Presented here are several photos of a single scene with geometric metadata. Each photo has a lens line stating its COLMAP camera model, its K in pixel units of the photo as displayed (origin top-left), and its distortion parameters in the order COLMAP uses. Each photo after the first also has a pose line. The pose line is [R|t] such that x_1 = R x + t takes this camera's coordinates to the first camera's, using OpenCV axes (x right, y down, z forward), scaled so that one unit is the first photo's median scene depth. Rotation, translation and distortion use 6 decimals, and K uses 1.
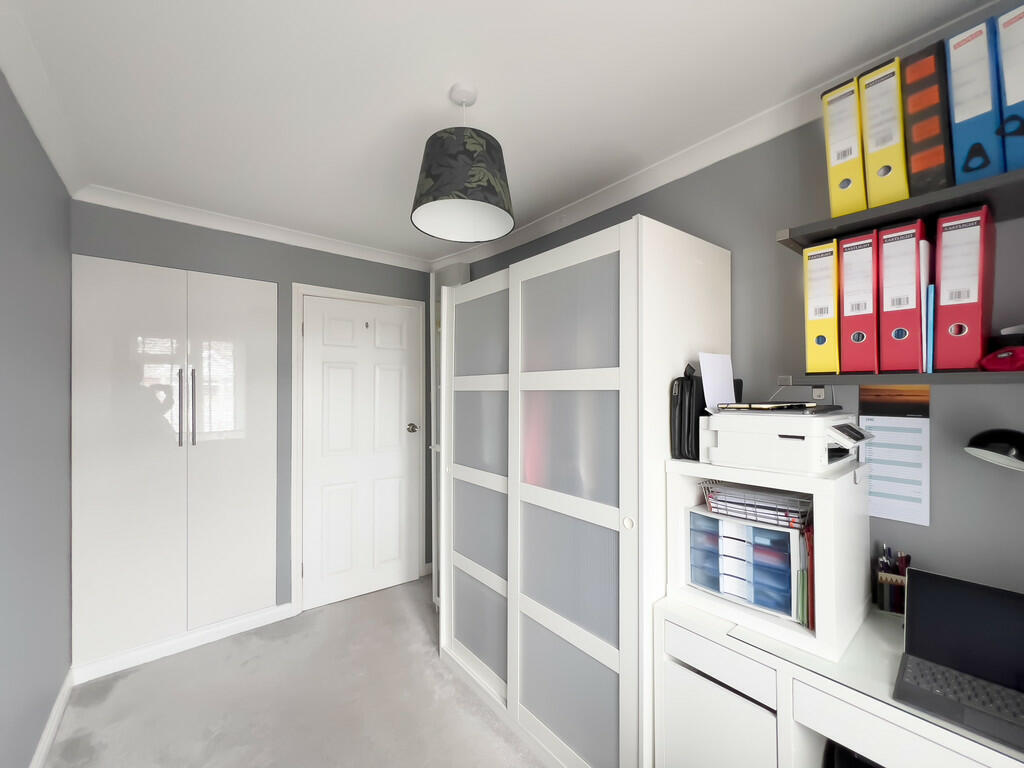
lens RADIAL K [[411.2, 0, 512.9], [0, 411.2, 388.7], [0, 0, 1]] dist [0.000349, 0.000135]
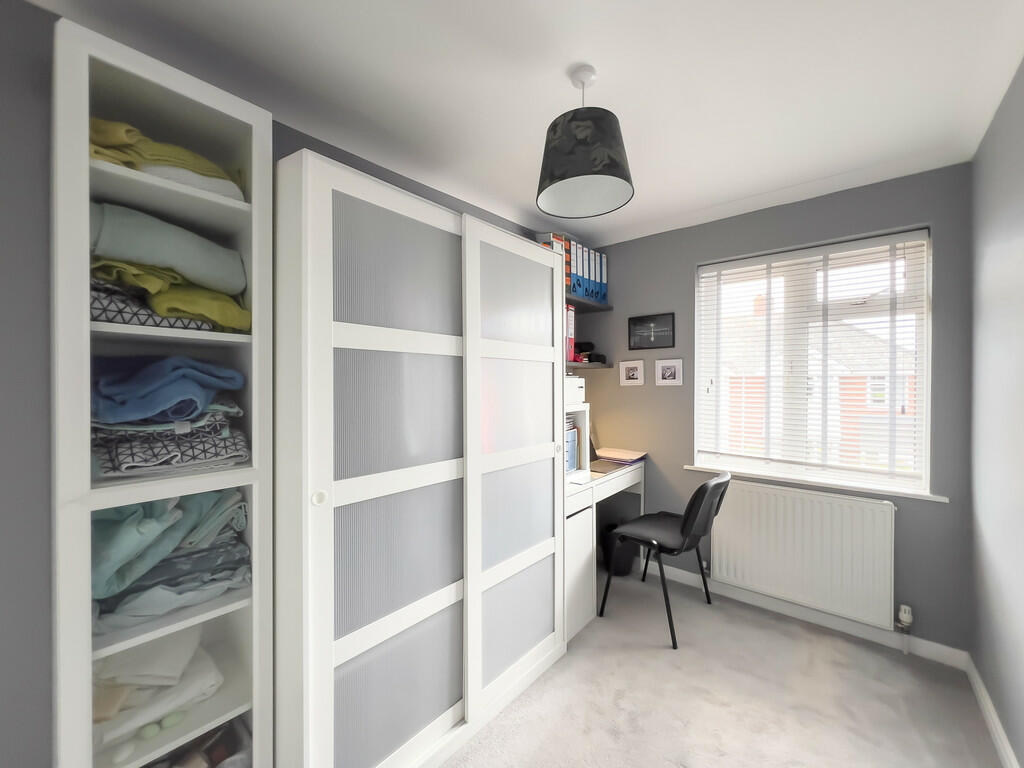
lens RADIAL K [[411.2, 0, 512.9], [0, 411.2, 388.7], [0, 0, 1]] dist [0.000349, 0.000135]
pose [[-0.185476, -0.008169, 0.982615, -1.173590], [-0.006079, 0.999956, 0.007166, 0.088704], [-0.982630, -0.004644, -0.185517, 1.420384]]
